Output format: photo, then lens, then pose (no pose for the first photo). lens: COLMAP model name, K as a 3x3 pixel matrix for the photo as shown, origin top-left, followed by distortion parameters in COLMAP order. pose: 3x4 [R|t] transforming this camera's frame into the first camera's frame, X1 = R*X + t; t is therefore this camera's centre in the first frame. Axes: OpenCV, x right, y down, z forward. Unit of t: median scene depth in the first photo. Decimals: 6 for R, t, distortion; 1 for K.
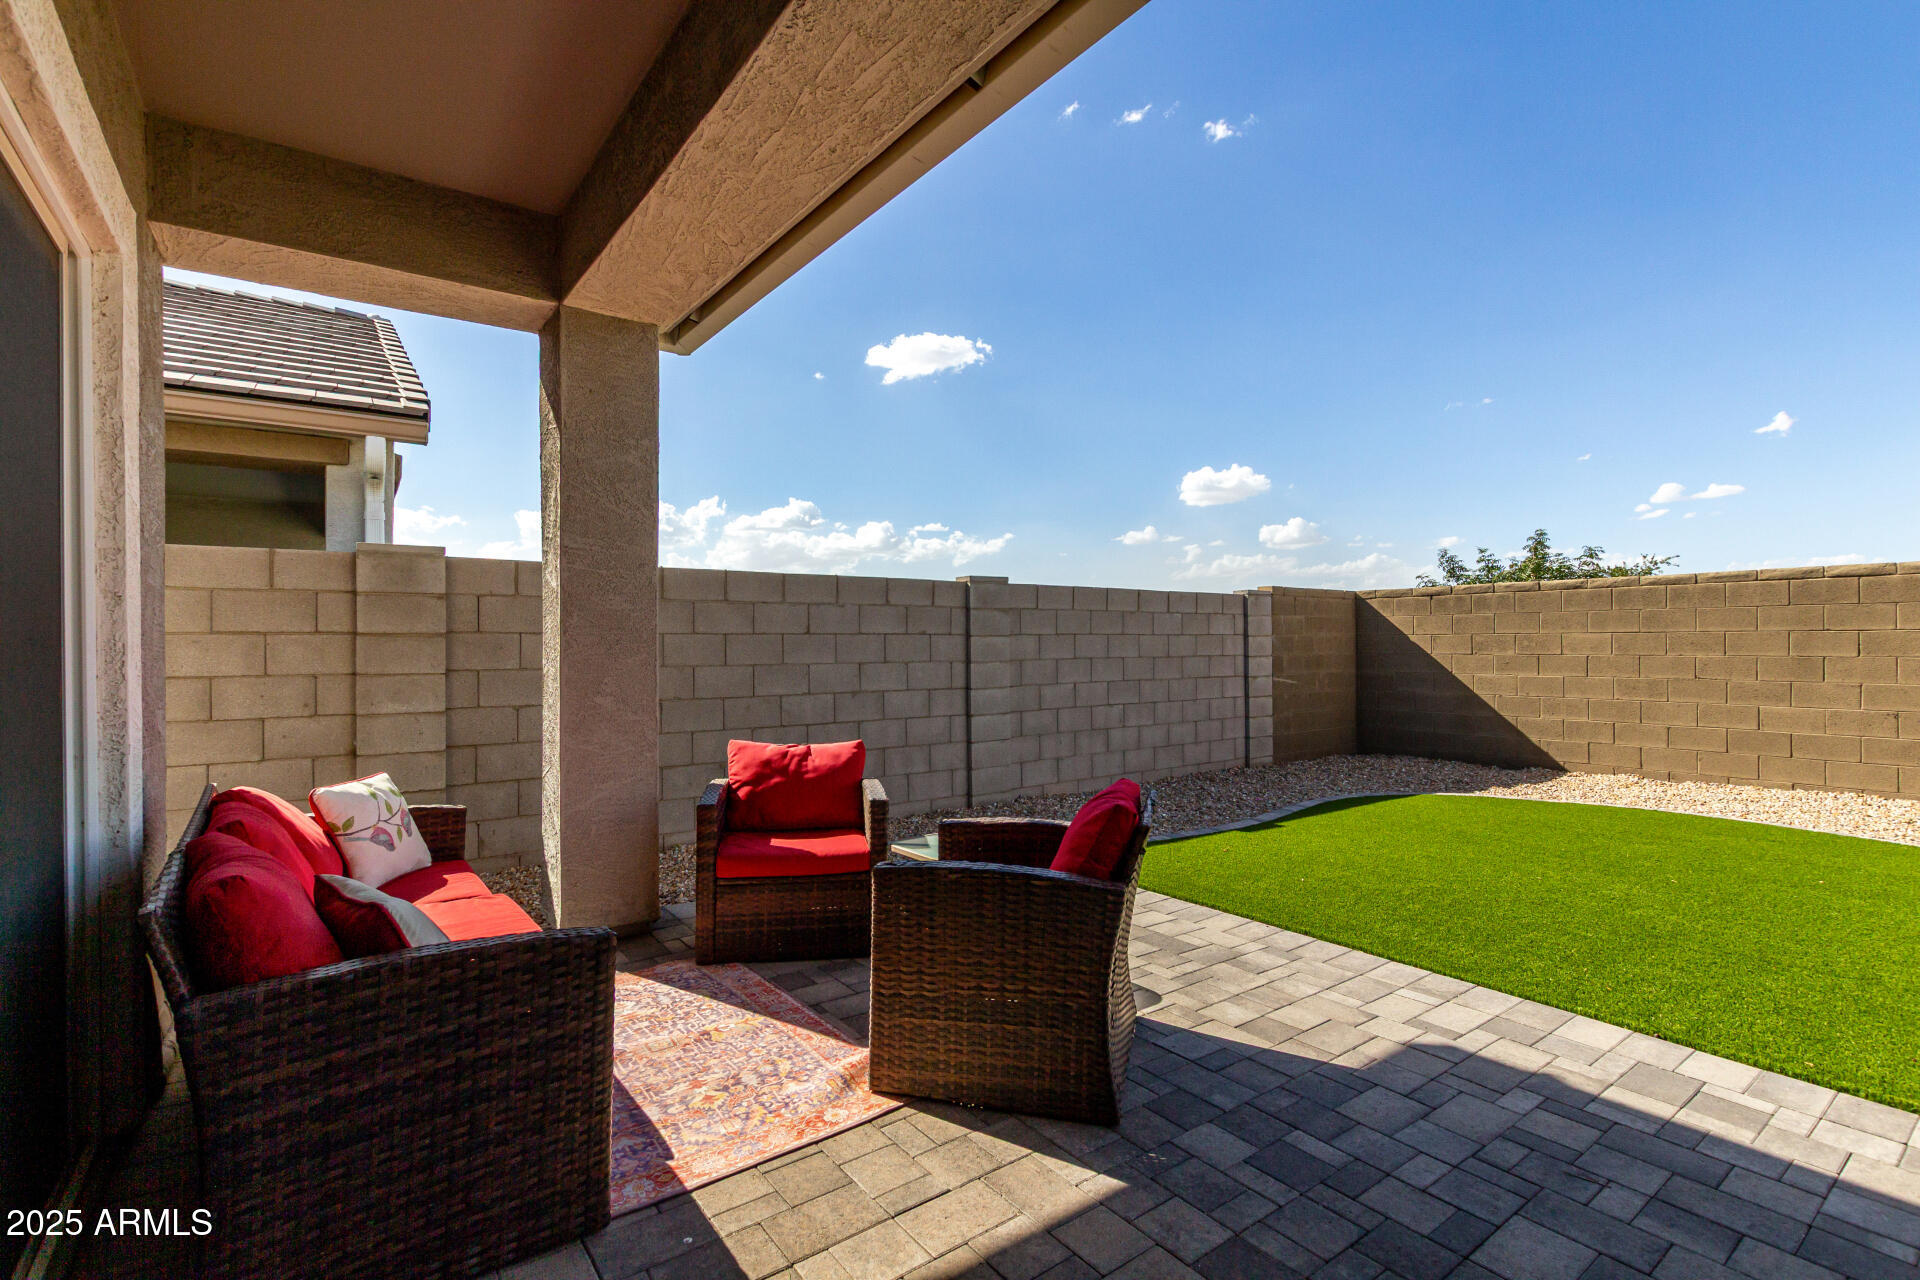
lens RADIAL K [[884.5, 0, 947.9], [0, 884.5, 641.4], [0, 0, 1]] dist [0.018160, -0.007268]
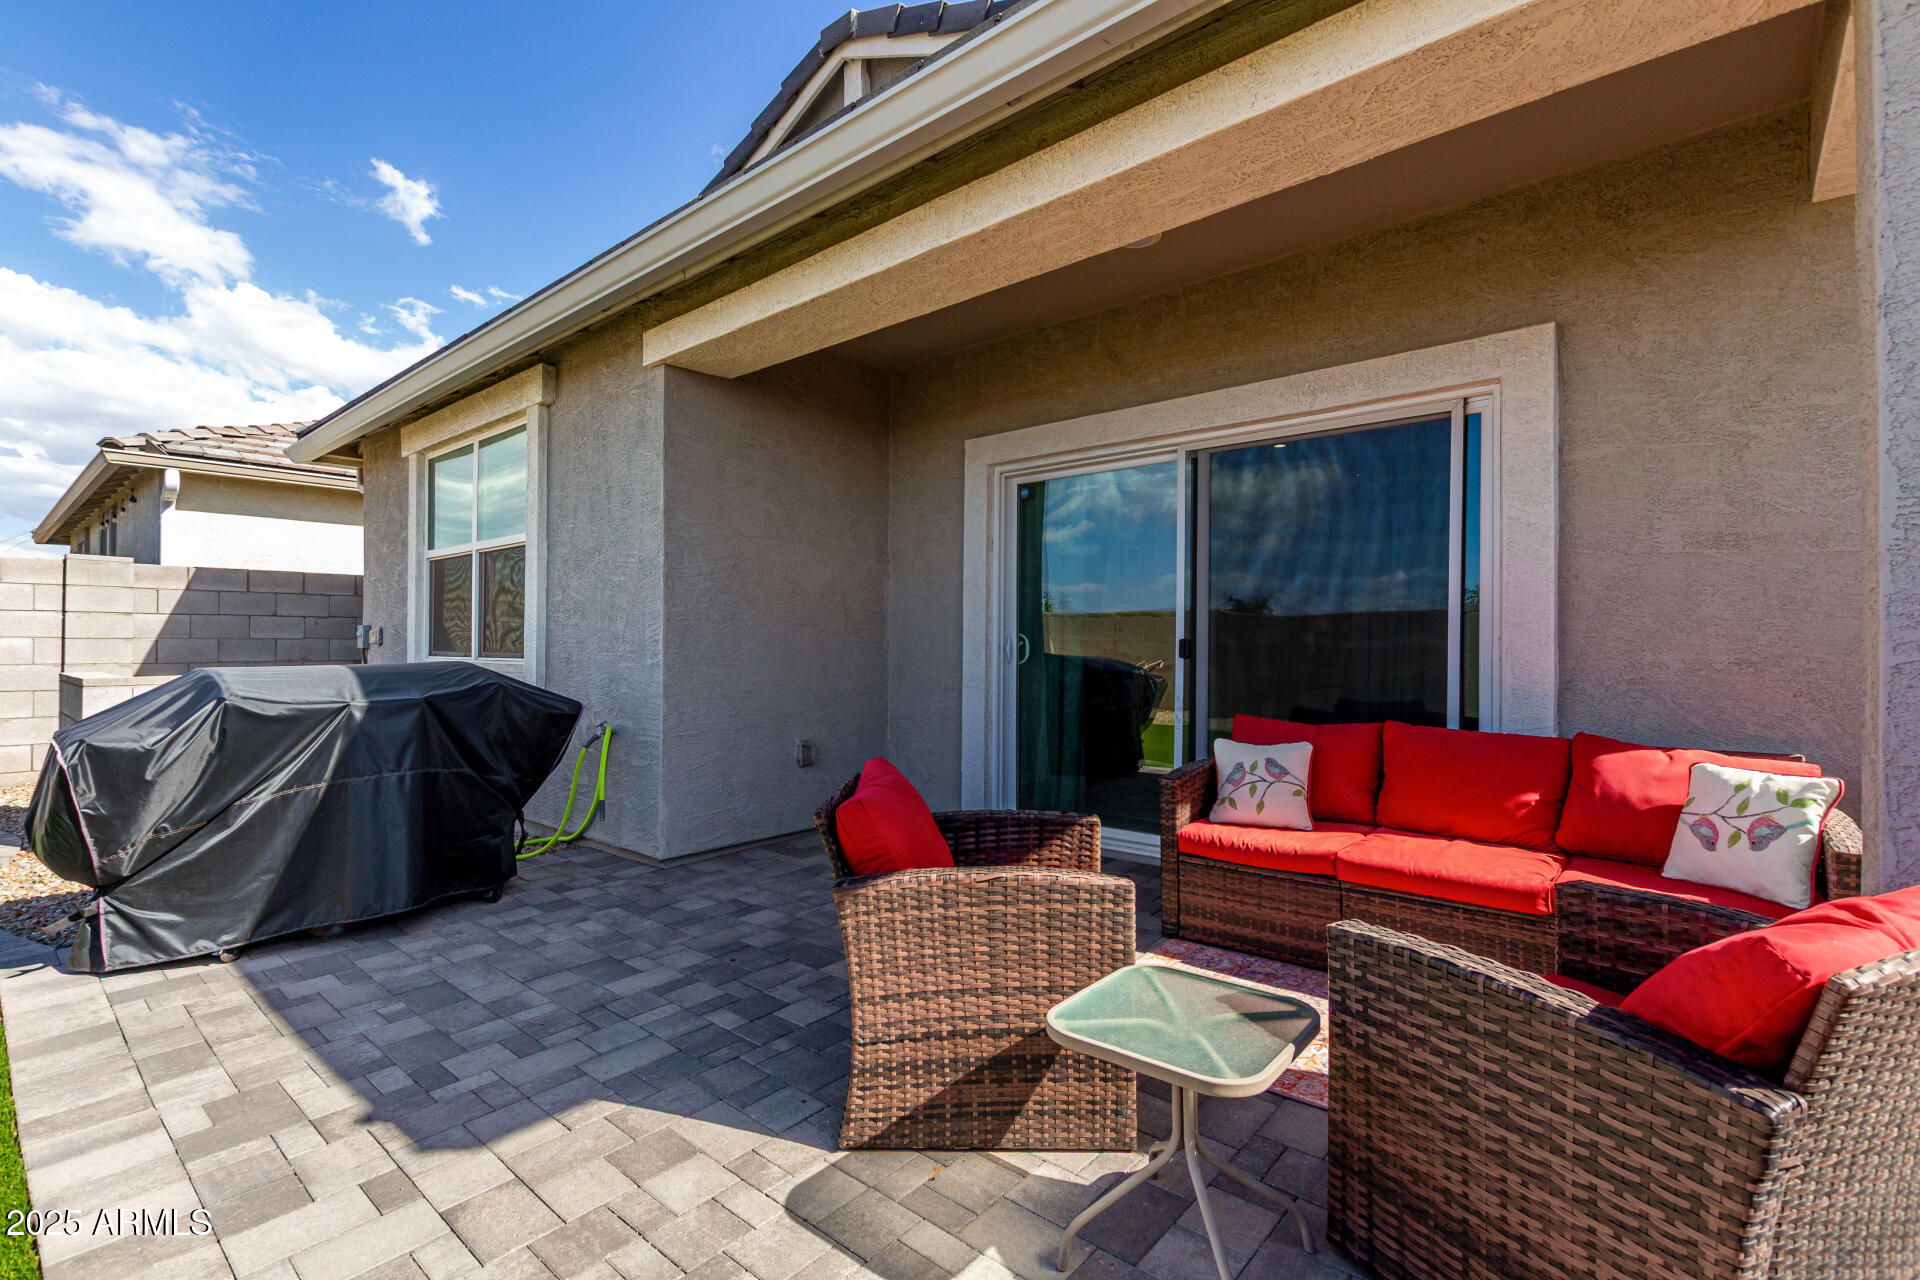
lens RADIAL K [[884.5, 0, 947.9], [0, 884.5, 641.4], [0, 0, 1]] dist [0.018160, -0.007268]
pose [[-0.977488, 0.002337, -0.210978, 0.273883], [0.004441, 0.999945, -0.009500, 0.038630], [0.210944, -0.010223, -0.977445, 1.691695]]
